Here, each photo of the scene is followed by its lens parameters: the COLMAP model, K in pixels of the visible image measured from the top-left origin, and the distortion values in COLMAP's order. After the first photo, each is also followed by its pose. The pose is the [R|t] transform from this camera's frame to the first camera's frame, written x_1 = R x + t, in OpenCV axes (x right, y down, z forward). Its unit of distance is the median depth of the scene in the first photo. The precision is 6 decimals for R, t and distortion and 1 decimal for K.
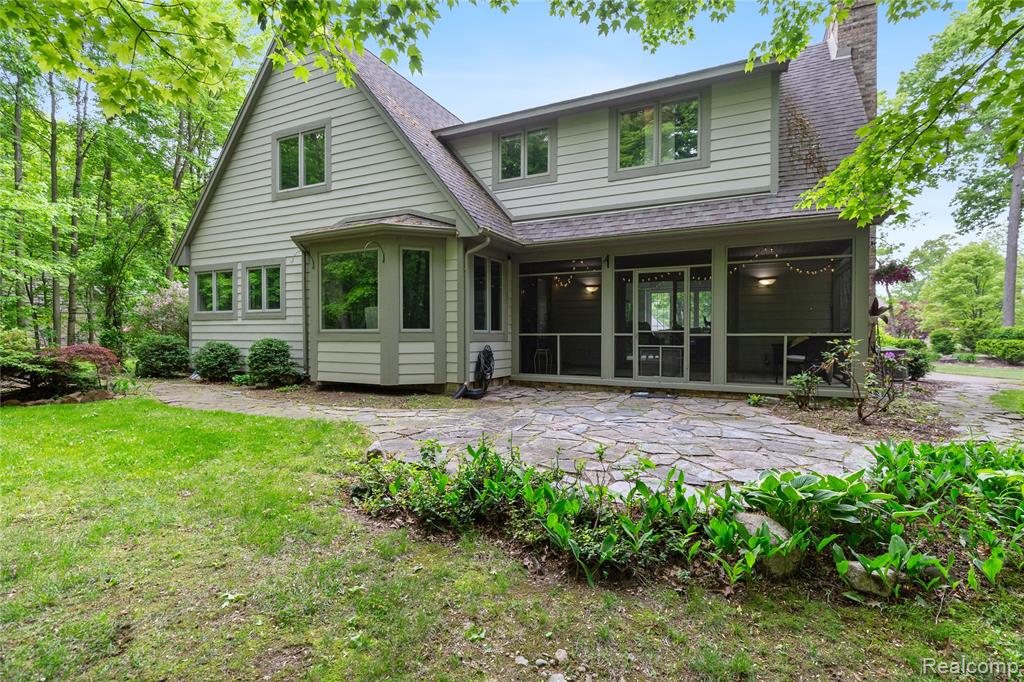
lens RADIAL K [[469.0, 0, 514.0], [0, 469.0, 341.3], [0, 0, 1]] dist [0.004918, 0.000398]
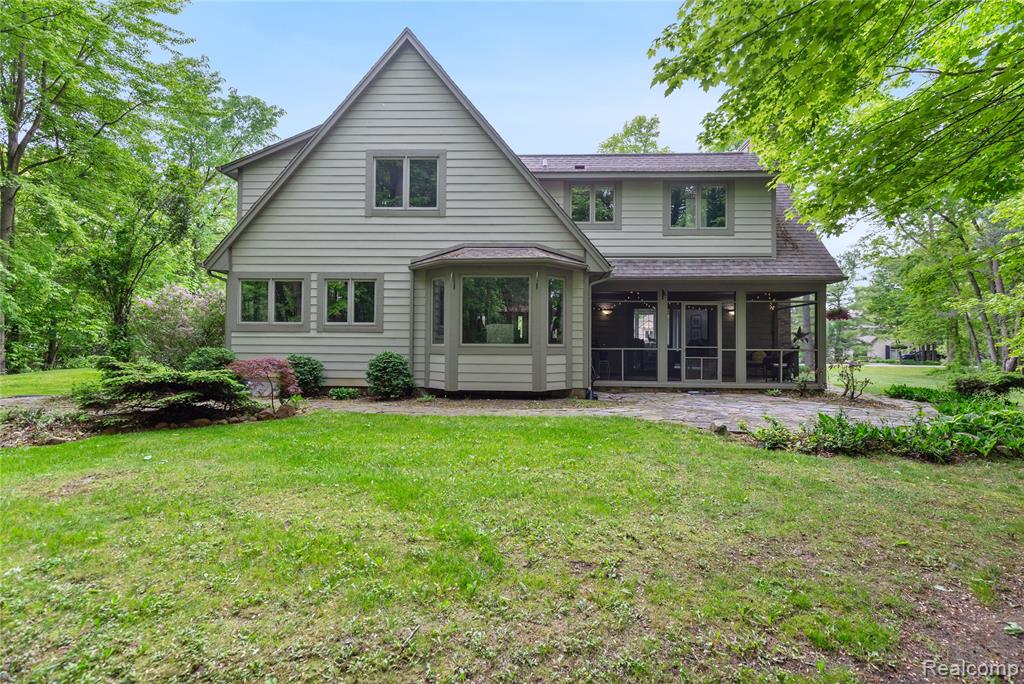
lens RADIAL K [[469.0, 0, 516.5], [0, 469.0, 342.9], [0, 0, 1]] dist [0.004918, 0.000398]
pose [[0.918078, 0.009360, 0.396290, -0.680698], [0.000436, 0.999697, -0.024620, 0.000153], [-0.396400, 0.022775, 0.917795, -0.060142]]
